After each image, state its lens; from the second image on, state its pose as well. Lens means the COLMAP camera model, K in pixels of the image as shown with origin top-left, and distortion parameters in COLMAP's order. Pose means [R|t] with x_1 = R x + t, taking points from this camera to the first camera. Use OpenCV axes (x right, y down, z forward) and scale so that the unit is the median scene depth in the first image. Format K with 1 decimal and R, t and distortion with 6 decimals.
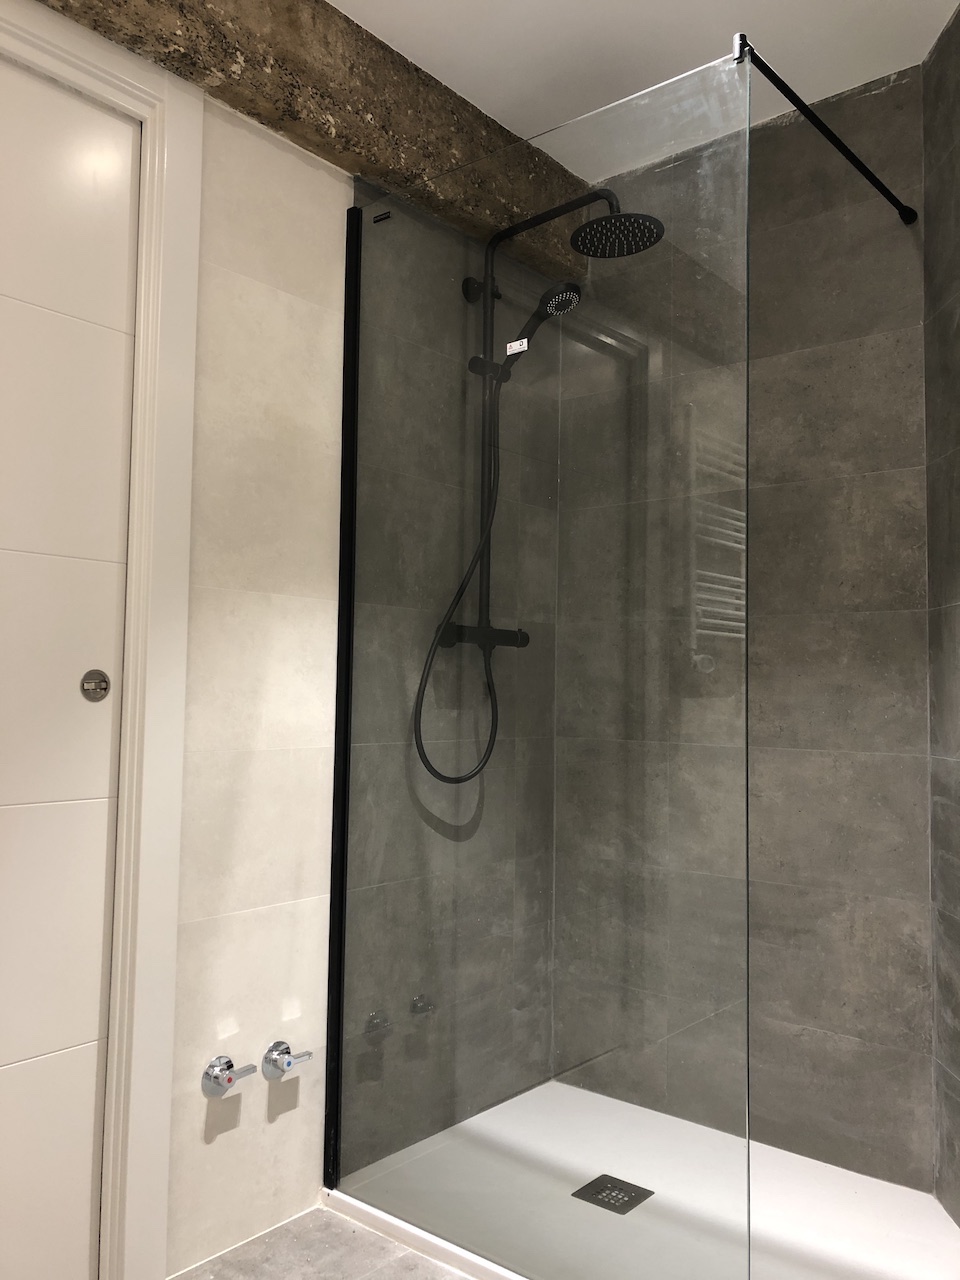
lens RADIAL K [[1039.1, 0, 471.2], [0, 1039.1, 639.2], [0, 0, 1]] dist [0.040603, -0.042916]
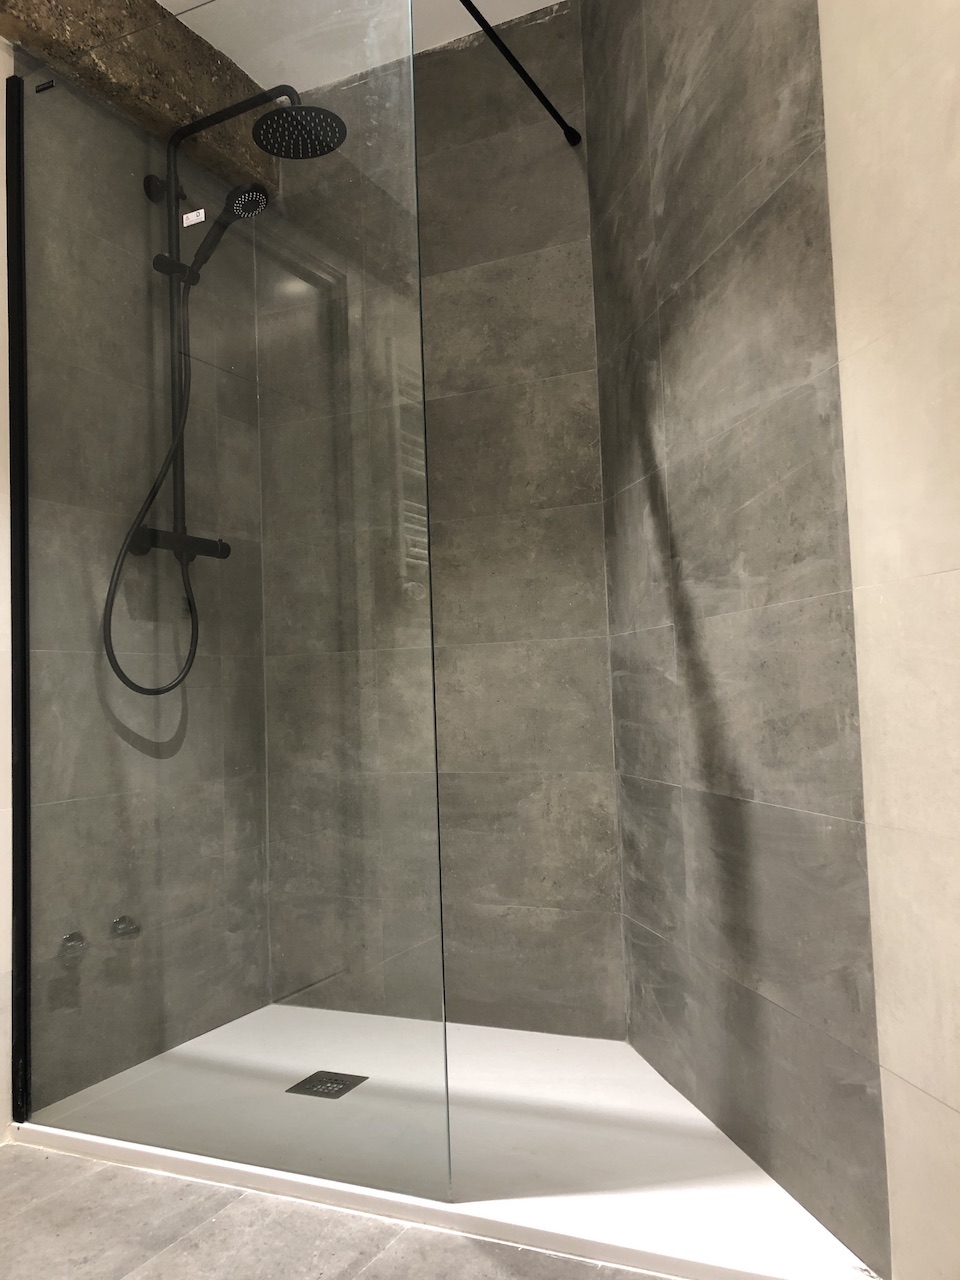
lens RADIAL K [[1039.1, 0, 475.4], [0, 1039.1, 644.7], [0, 0, 1]] dist [0.040603, -0.042916]
pose [[0.967930, -0.035006, 0.248771, 0.035705], [0.037327, 0.999292, -0.004620, 0.112122], [-0.248433, 0.013758, 0.968551, -0.002813]]
